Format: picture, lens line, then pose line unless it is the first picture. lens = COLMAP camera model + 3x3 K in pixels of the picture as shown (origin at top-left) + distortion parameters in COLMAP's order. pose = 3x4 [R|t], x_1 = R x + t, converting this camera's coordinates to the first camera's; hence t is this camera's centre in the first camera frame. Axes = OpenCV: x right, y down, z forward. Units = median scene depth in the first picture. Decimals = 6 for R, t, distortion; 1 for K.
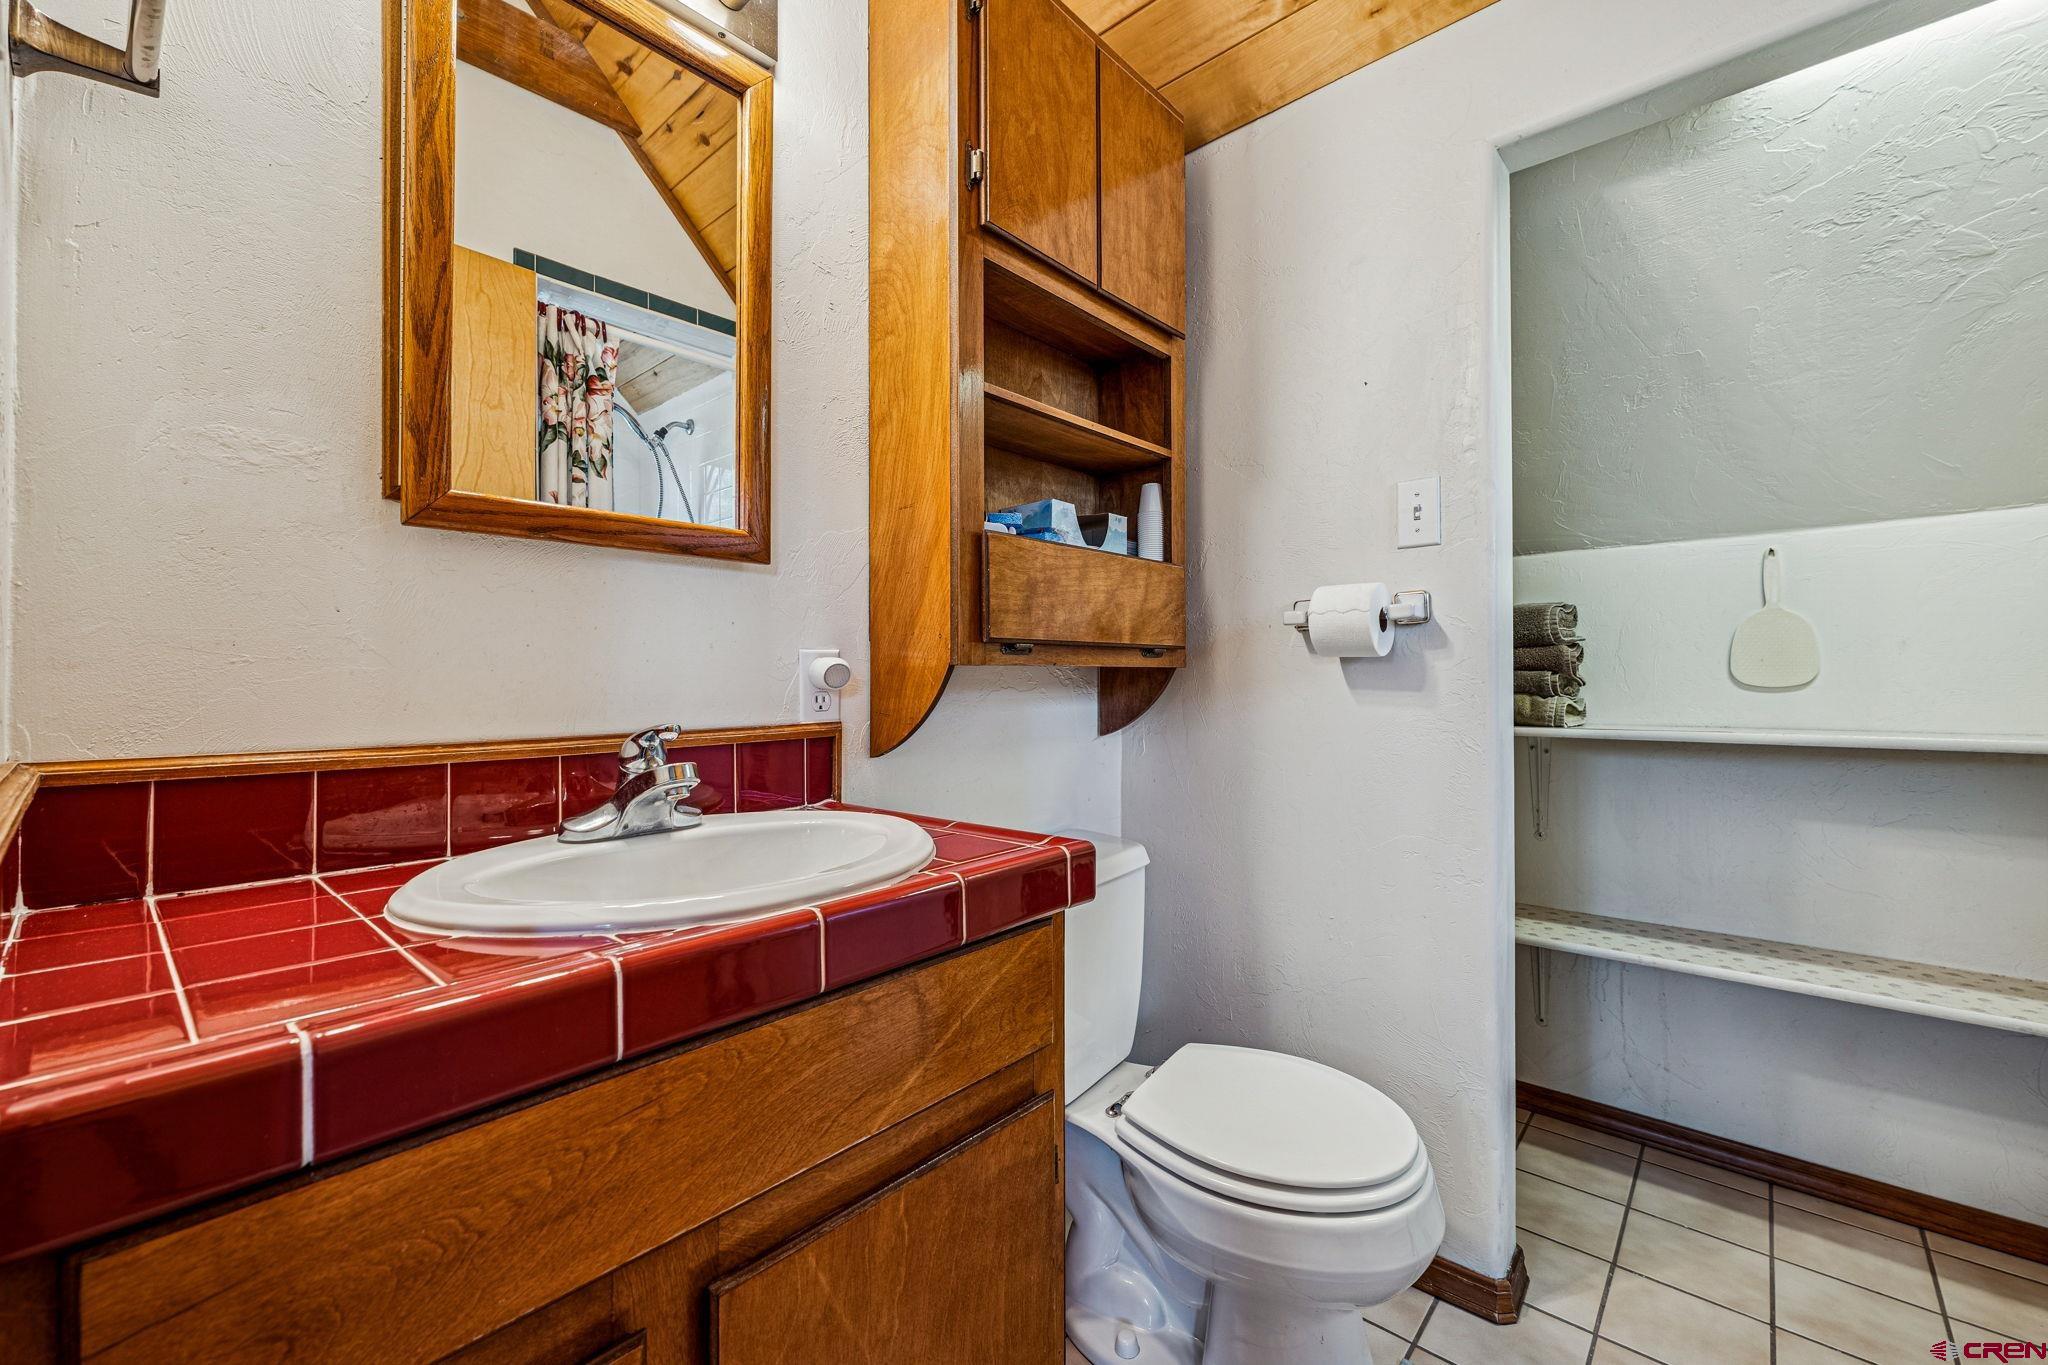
lens RADIAL K [[846.4, 0, 1016.4], [0, 846.4, 673.1], [0, 0, 1]] dist [-0.003061, 0.001168]
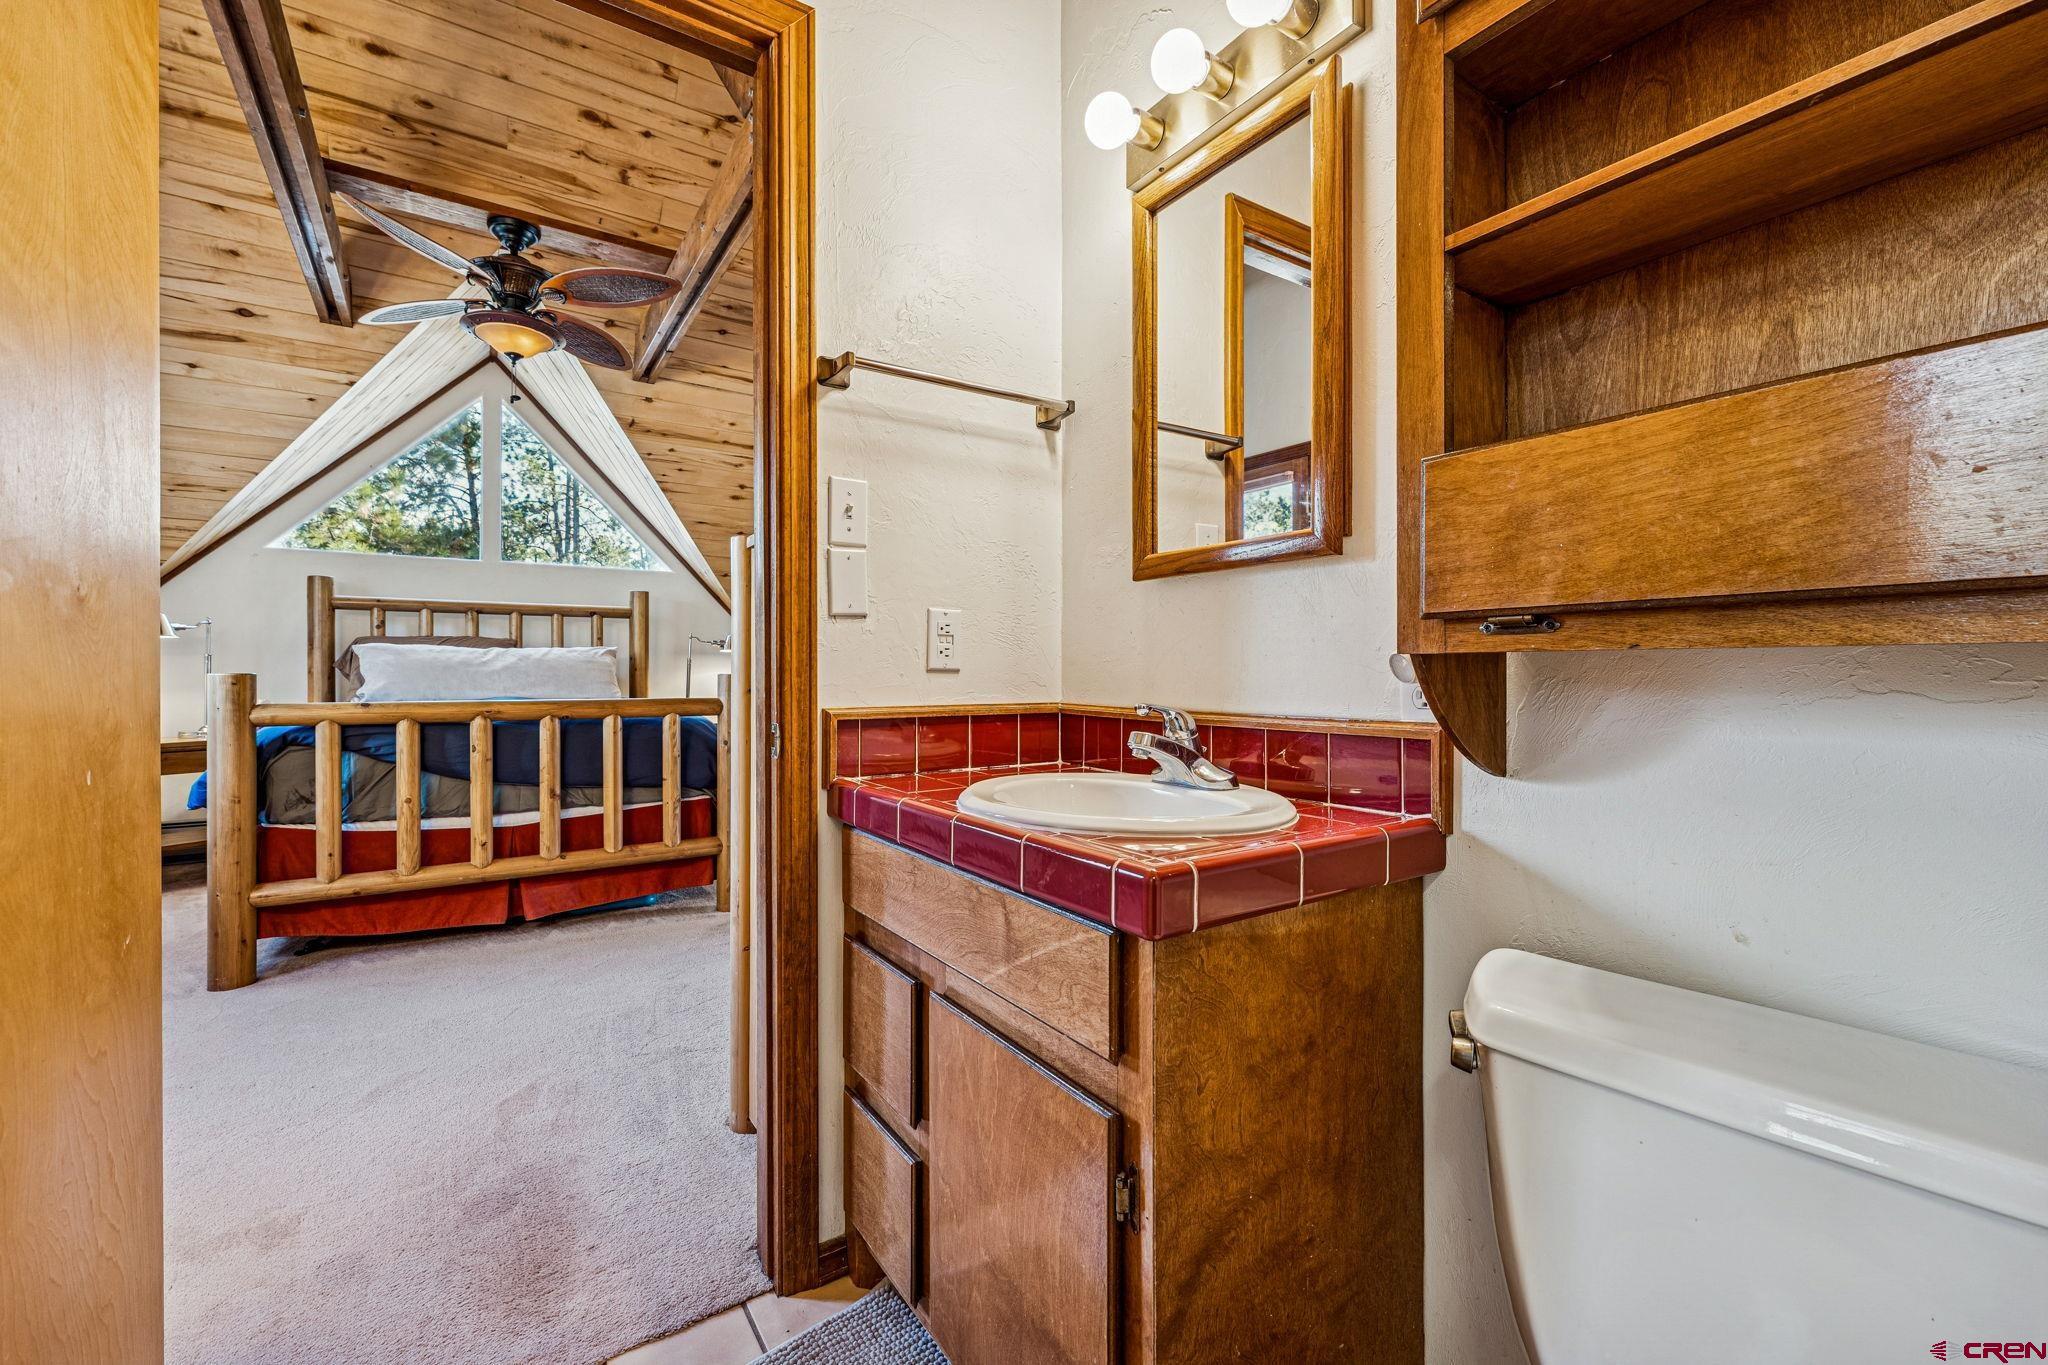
lens RADIAL K [[846.4, 0, 1018.3], [0, 846.4, 677.6], [0, 0, 1]] dist [-0.003061, 0.001168]
pose [[-0.254431, 0.013781, -0.966993, 0.583141], [0.009670, 0.999885, 0.011705, -0.000873], [0.967043, -0.006372, -0.254535, 0.685107]]
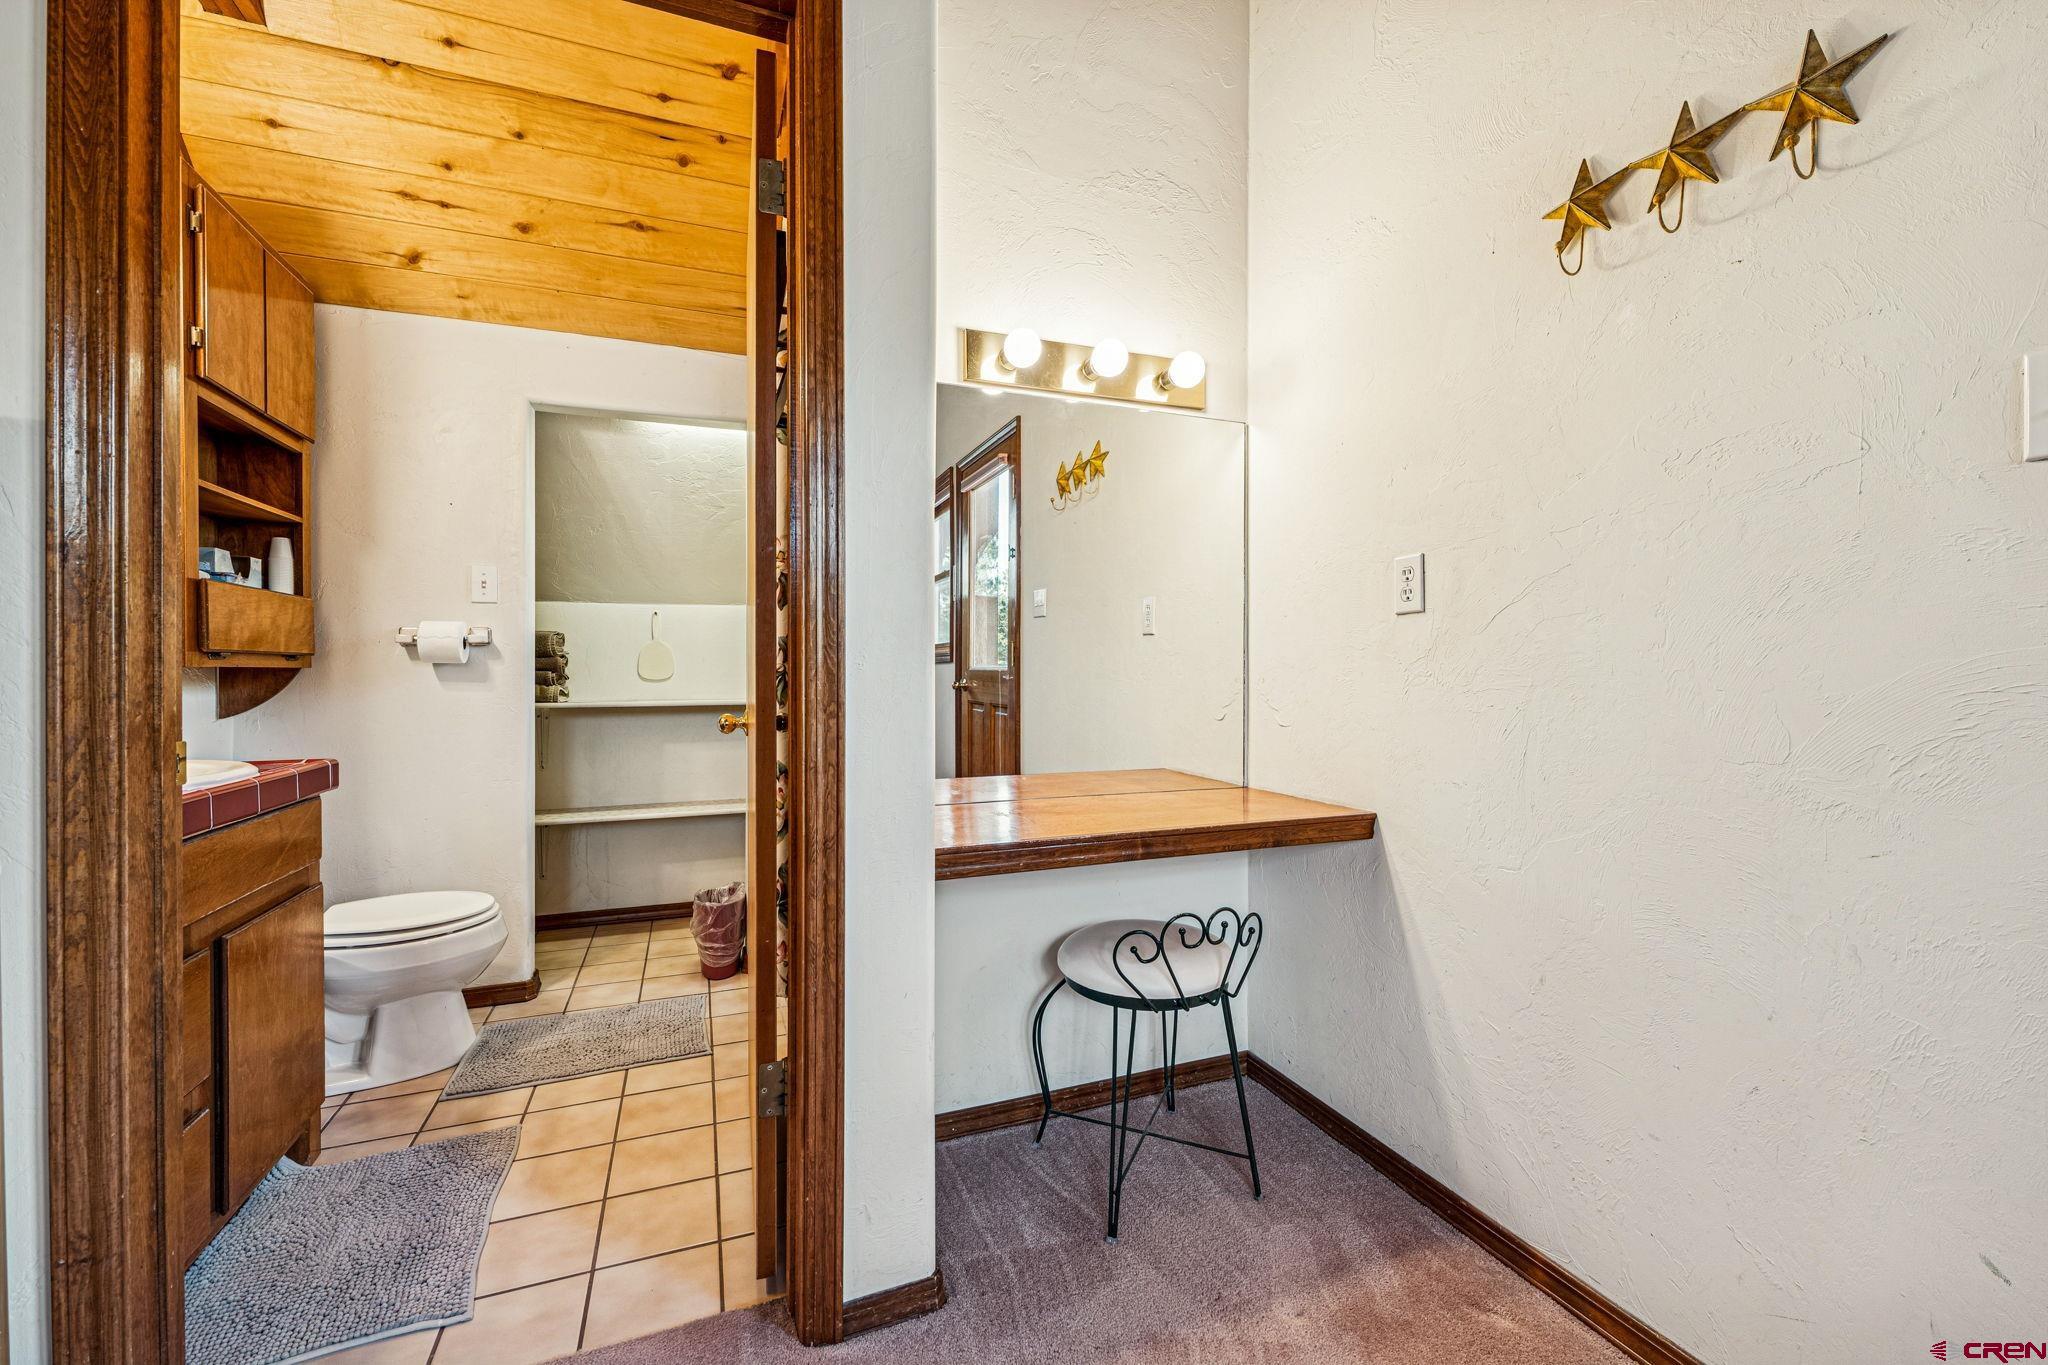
lens RADIAL K [[846.4, 0, 1032.5], [0, 846.4, 673.5], [0, 0, 1]] dist [-0.003061, 0.001168]
pose [[0.453645, 0.002496, 0.891179, -0.573720], [-0.007453, 0.999972, 0.000993, -0.008126], [-0.891151, -0.007092, 0.453651, -0.824302]]
